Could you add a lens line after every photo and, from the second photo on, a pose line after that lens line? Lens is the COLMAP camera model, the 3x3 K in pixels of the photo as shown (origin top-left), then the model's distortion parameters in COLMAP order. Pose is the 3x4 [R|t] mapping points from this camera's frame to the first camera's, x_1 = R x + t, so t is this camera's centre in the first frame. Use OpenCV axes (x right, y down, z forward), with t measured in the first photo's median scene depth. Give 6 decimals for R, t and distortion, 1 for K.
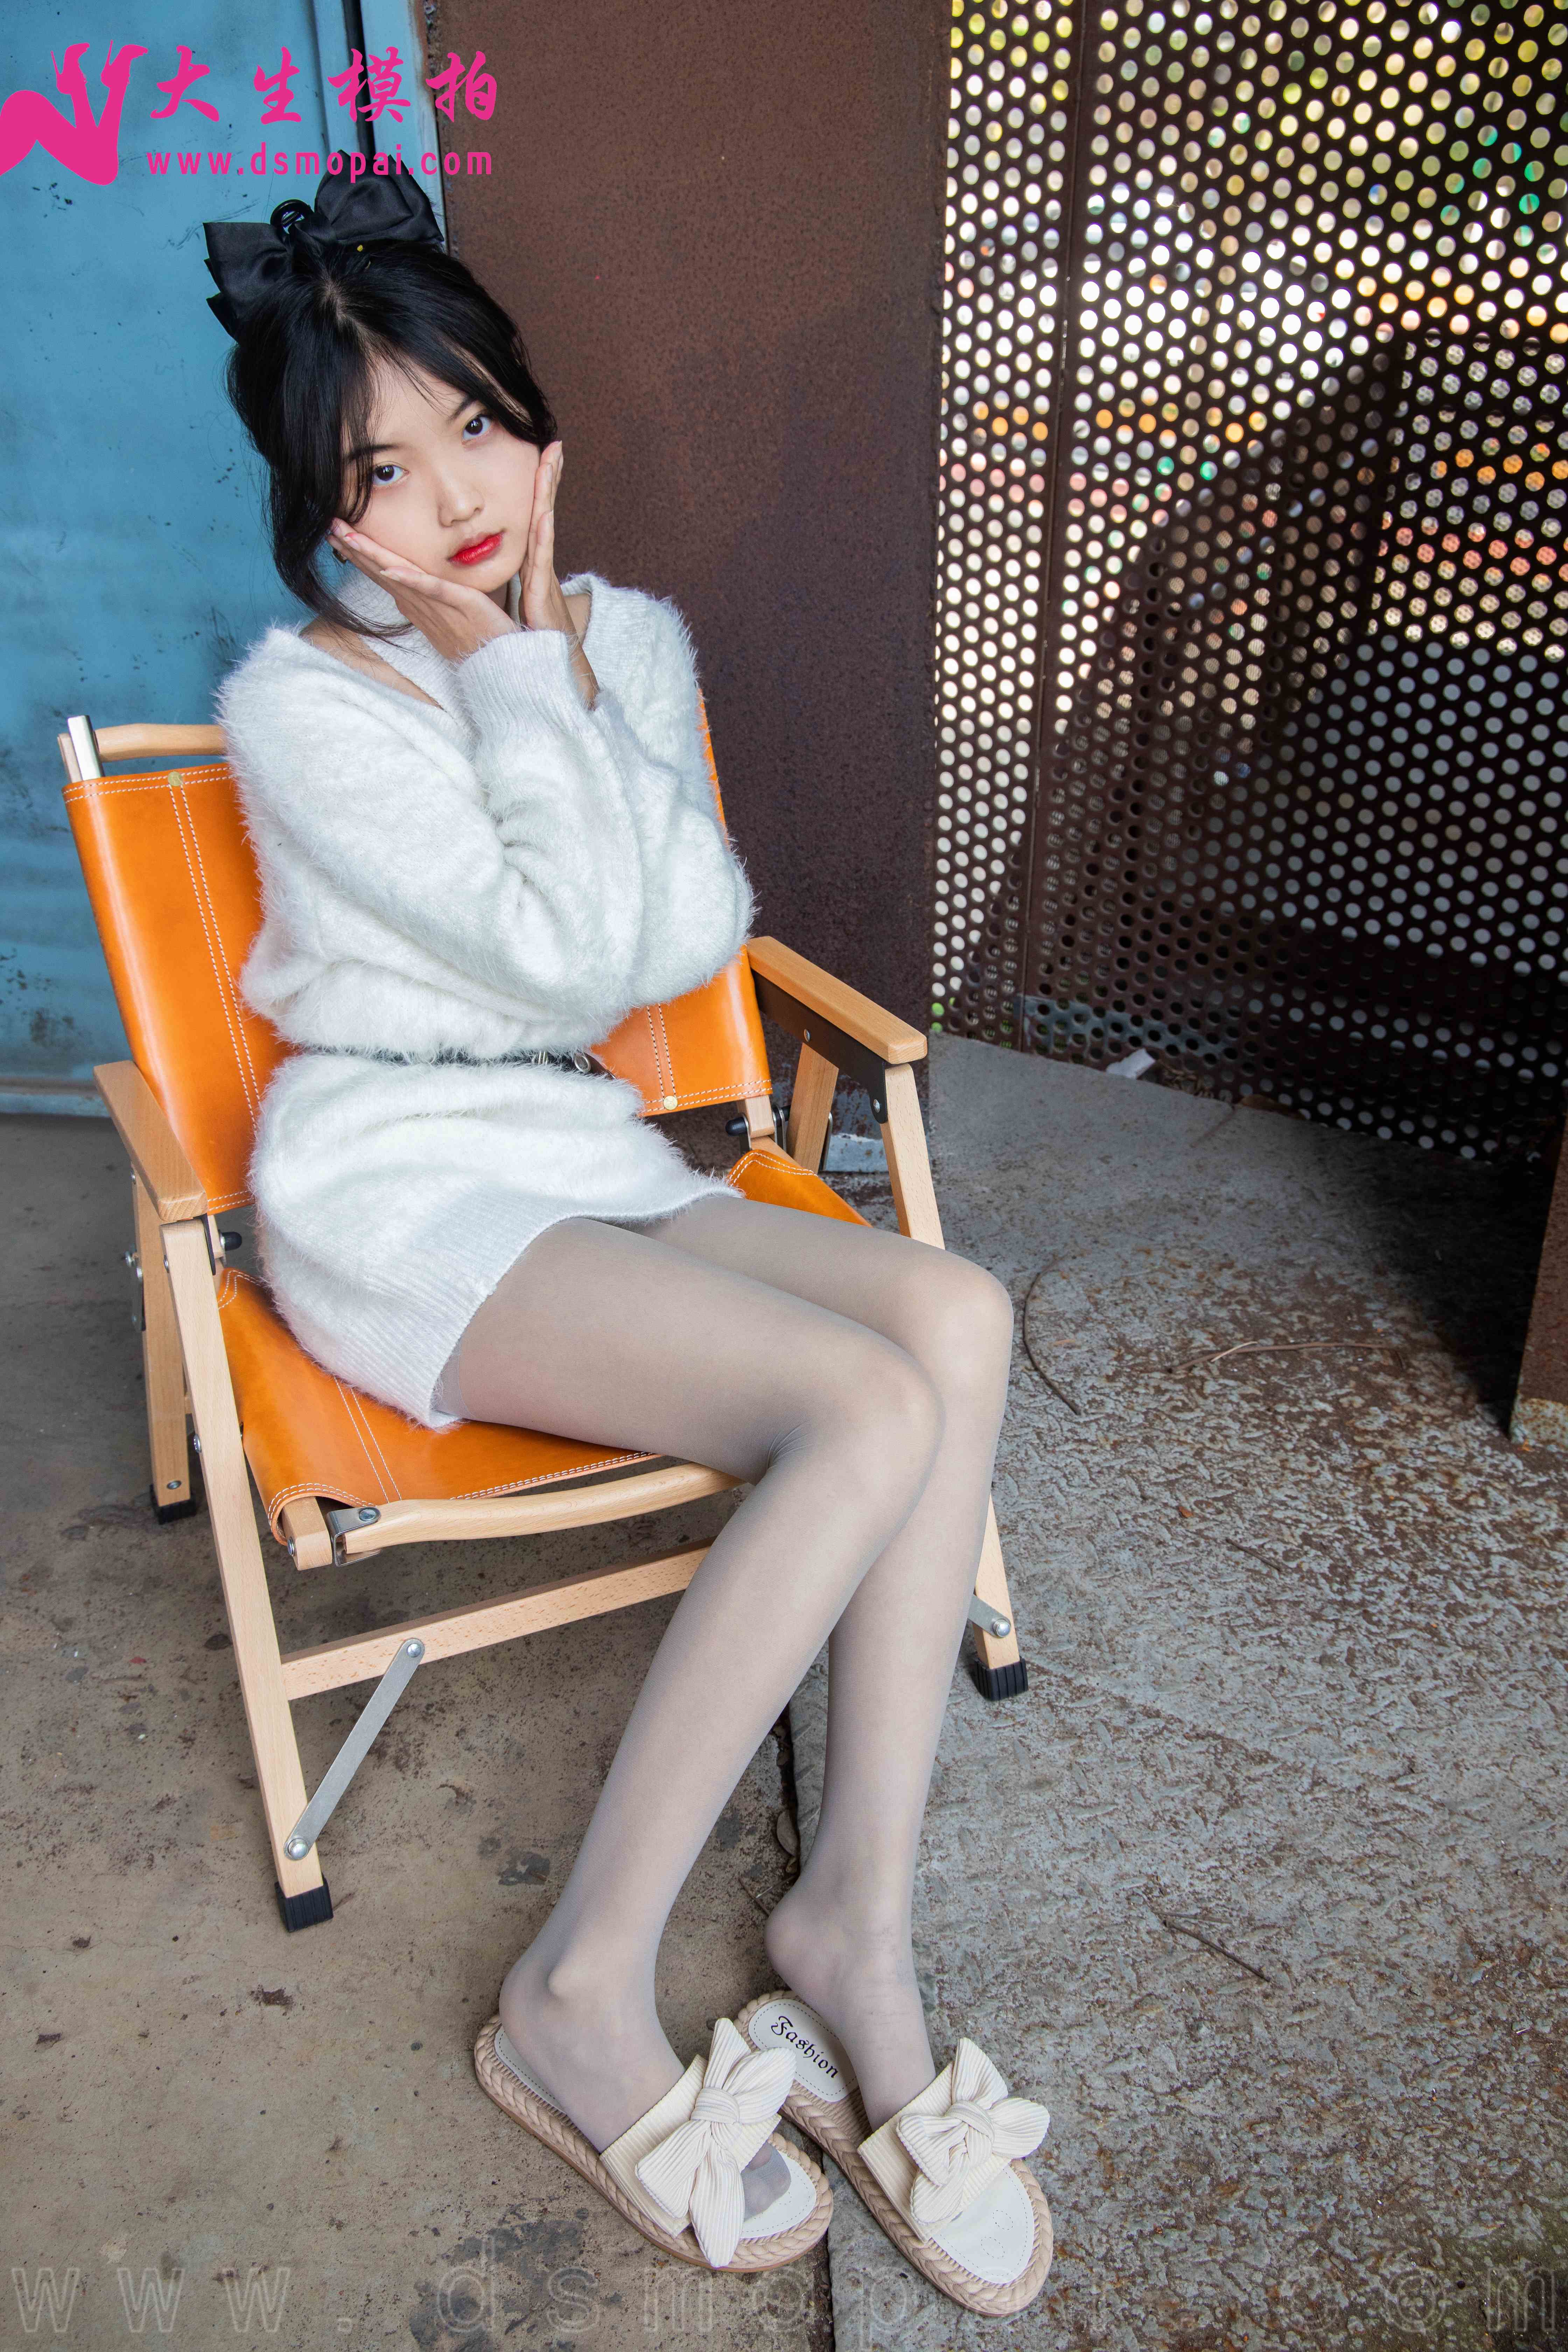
lens RADIAL K [[2355.4, 0, 781.7], [0, 2355.4, 1174.0], [0, 0, 1]] dist [0.011051, 0.138819]
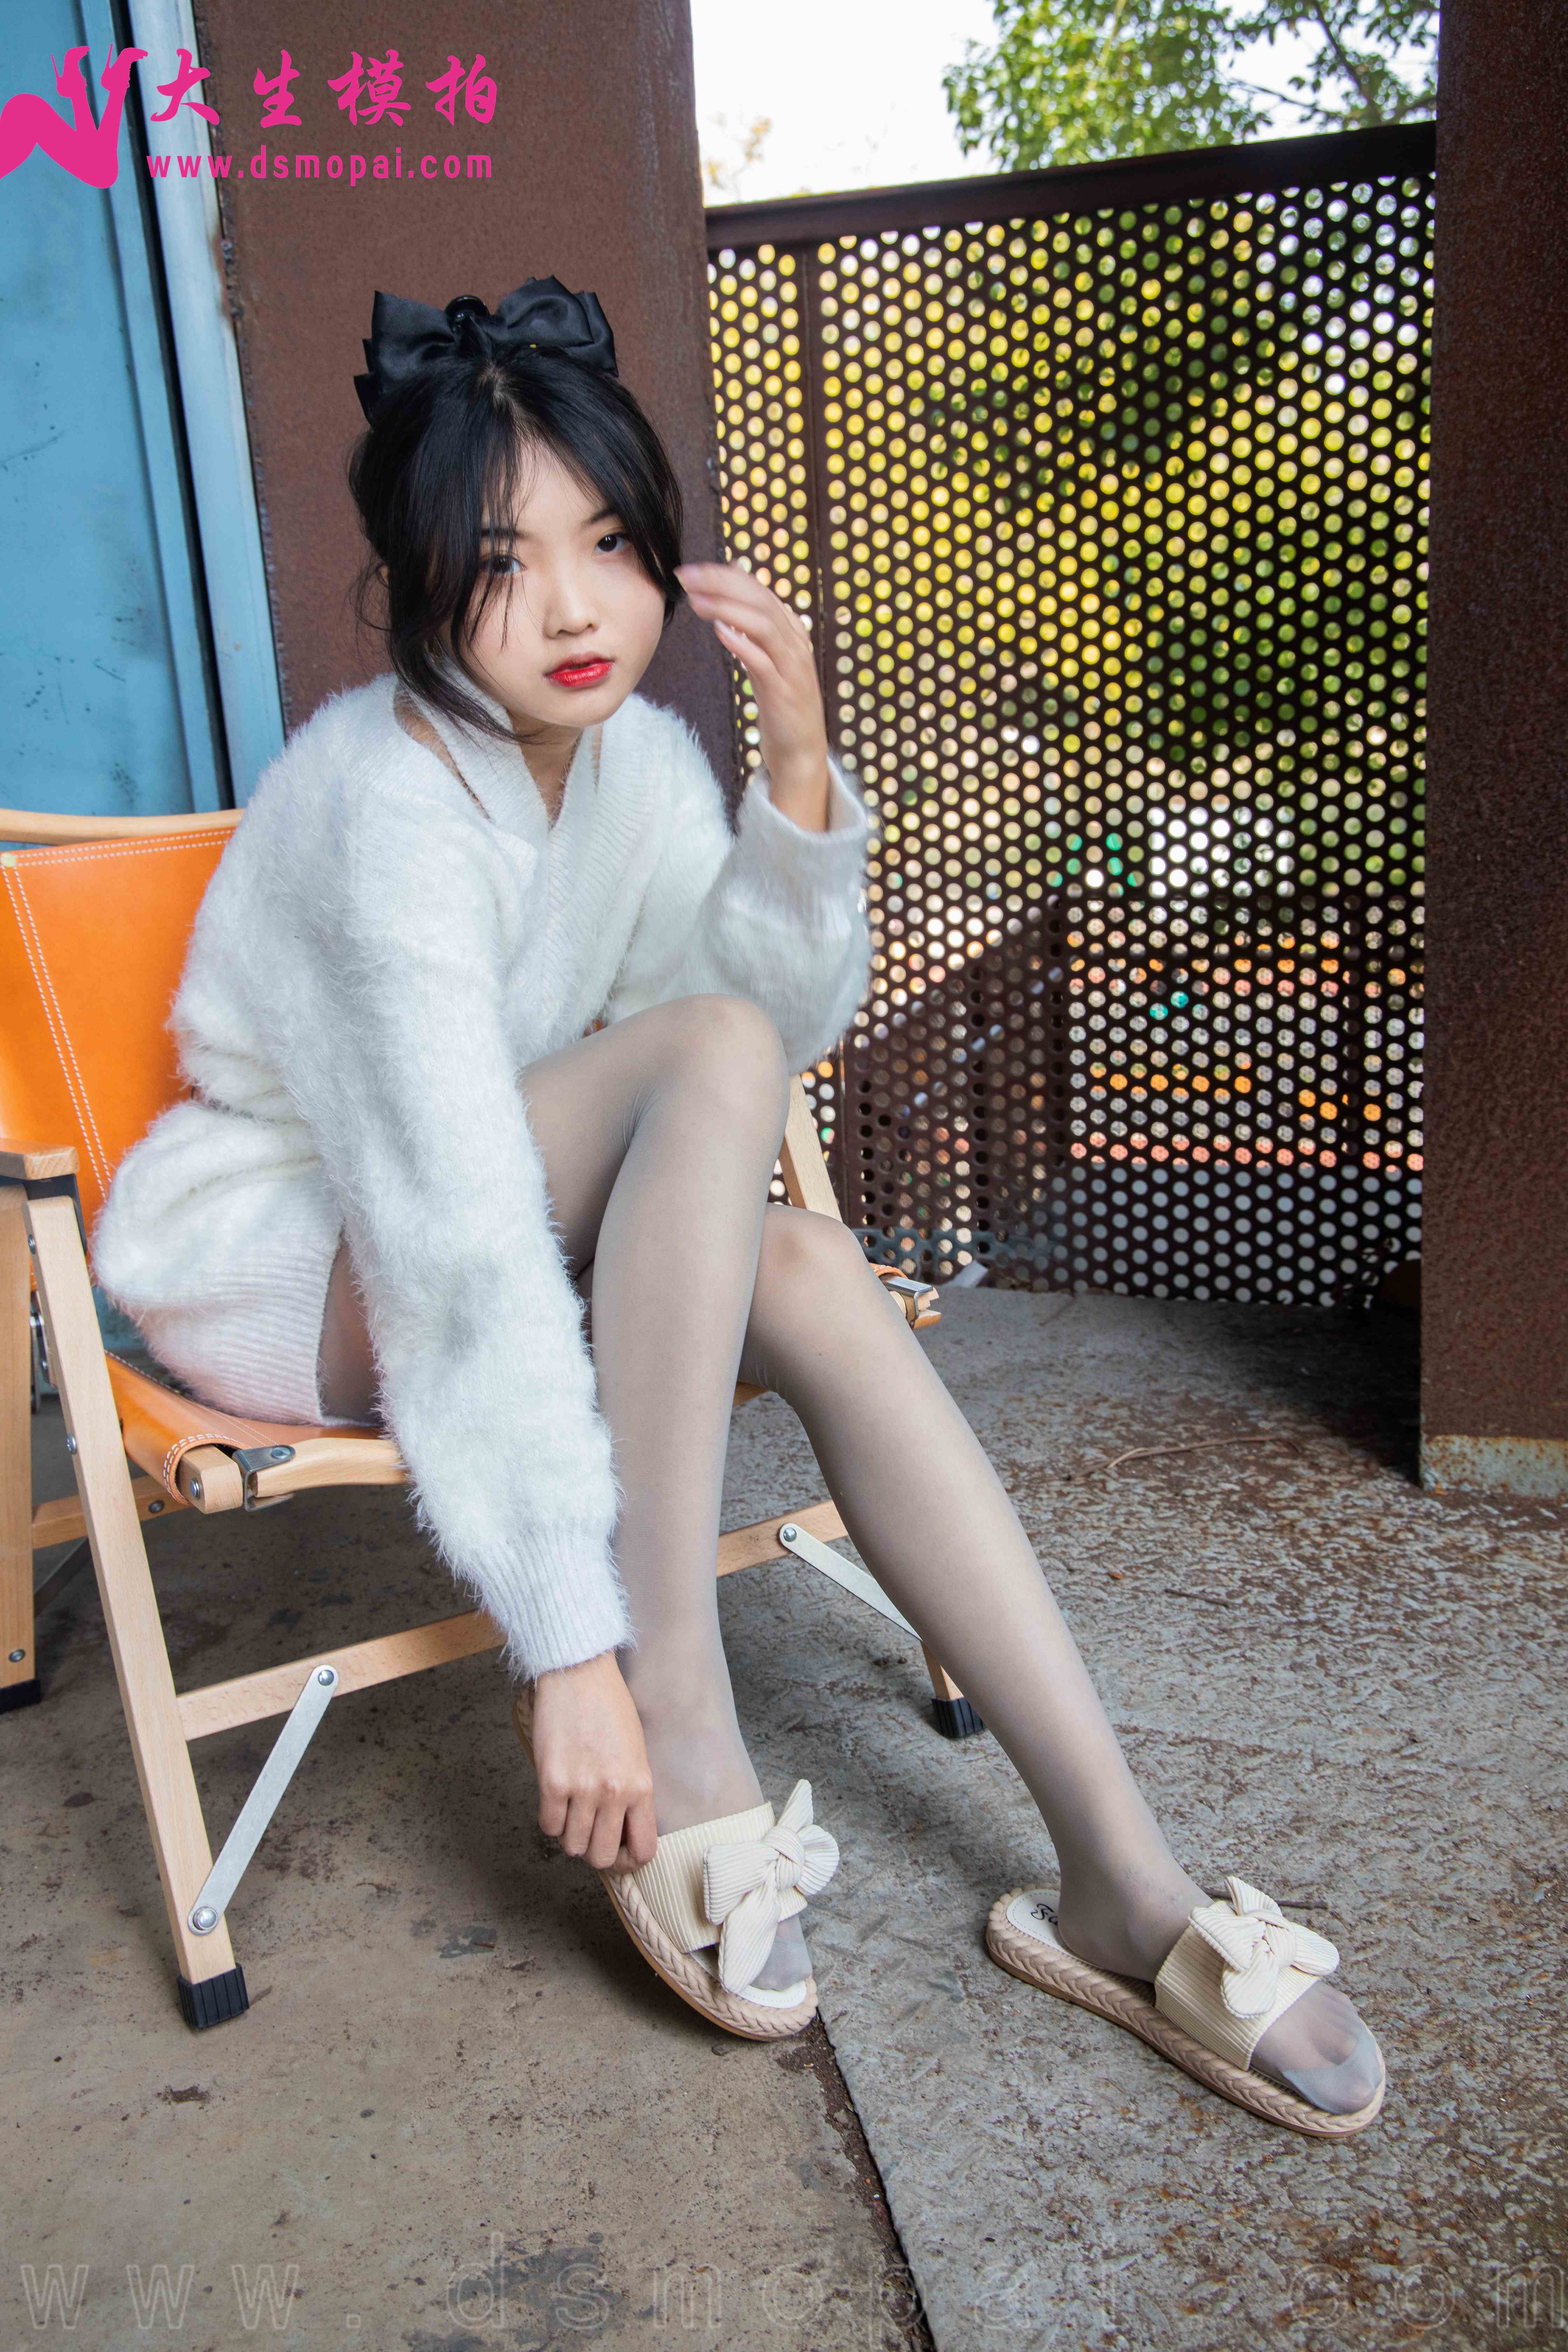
lens RADIAL K [[2292.2, 0, 784.0], [0, 2292.2, 1176.0], [0, 0, 1]] dist [0.007021, 0.119042]
pose [[0.987934, -0.086085, 0.128748, -0.069656], [0.118946, 0.954126, -0.274764, 0.240578], [-0.099189, 0.286762, 0.952853, 0.093015]]
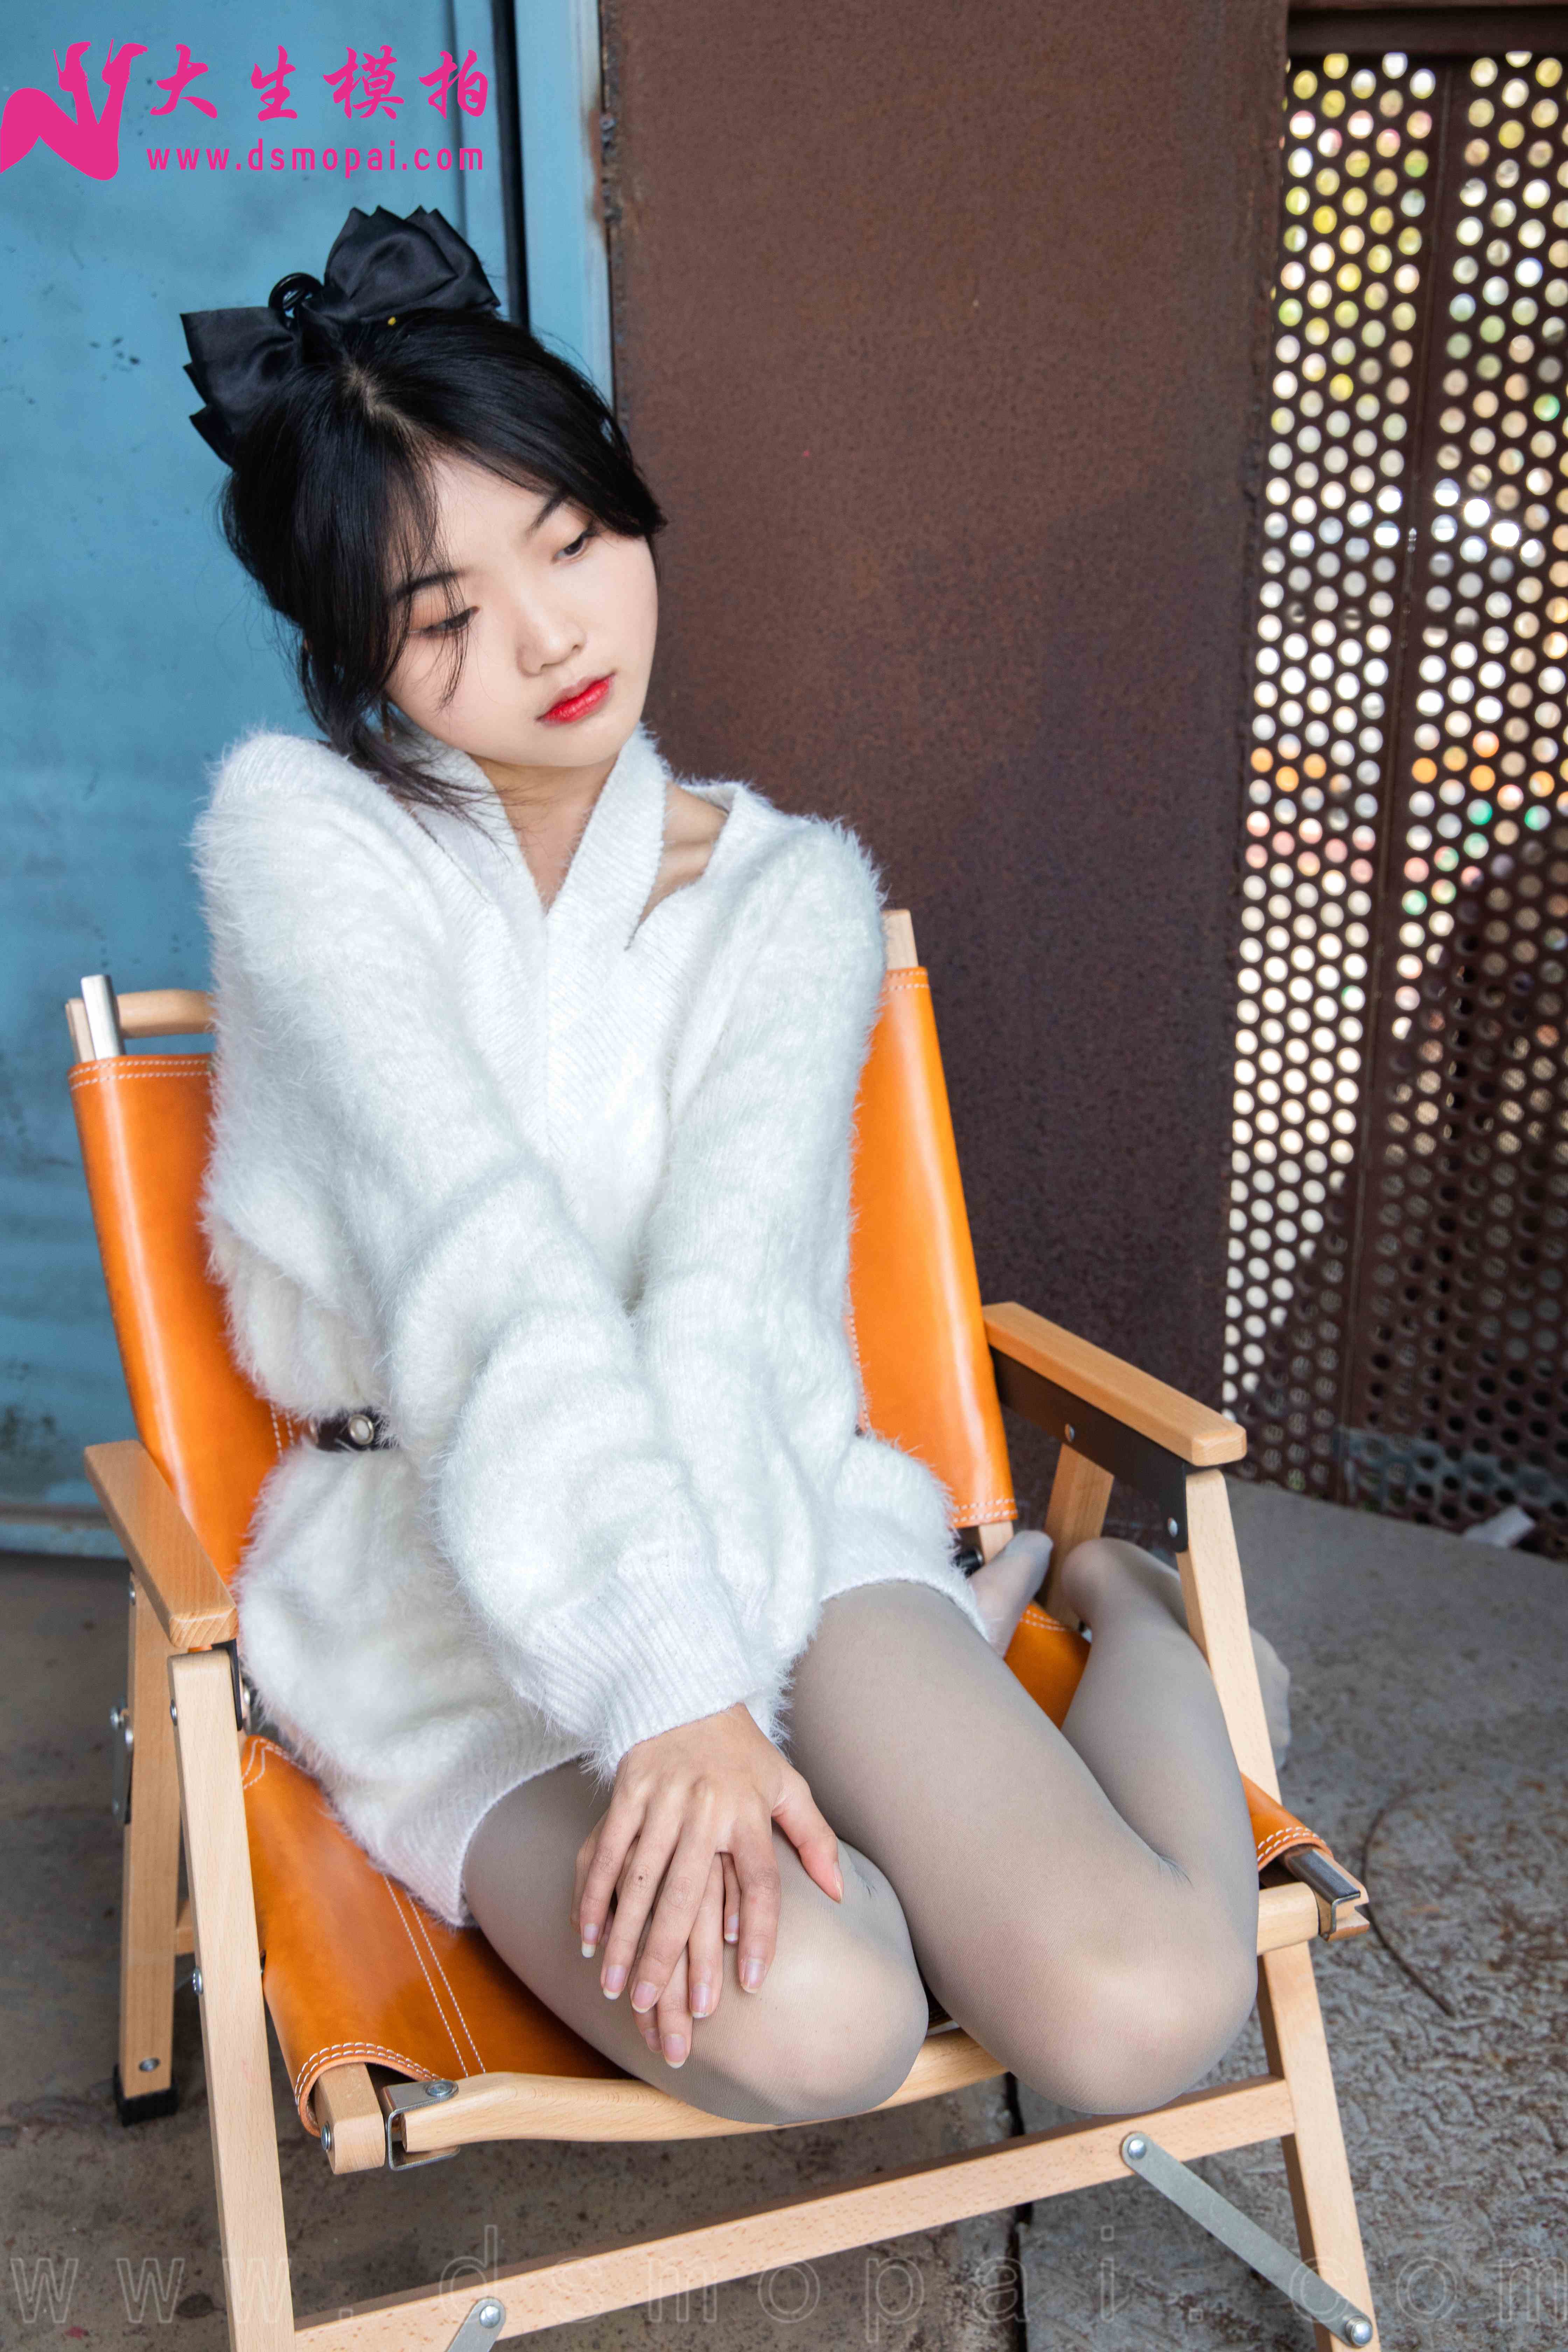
lens RADIAL K [[3106.2, 0, 782.5], [0, 3106.2, 1177.4], [0, 0, 1]] dist [0.095818, 0.242631]
pose [[0.998032, 0.021257, -0.058995, -0.021990], [-0.031458, 0.983568, -0.177778, 0.034737], [0.054246, 0.179284, 0.982301, 0.049183]]
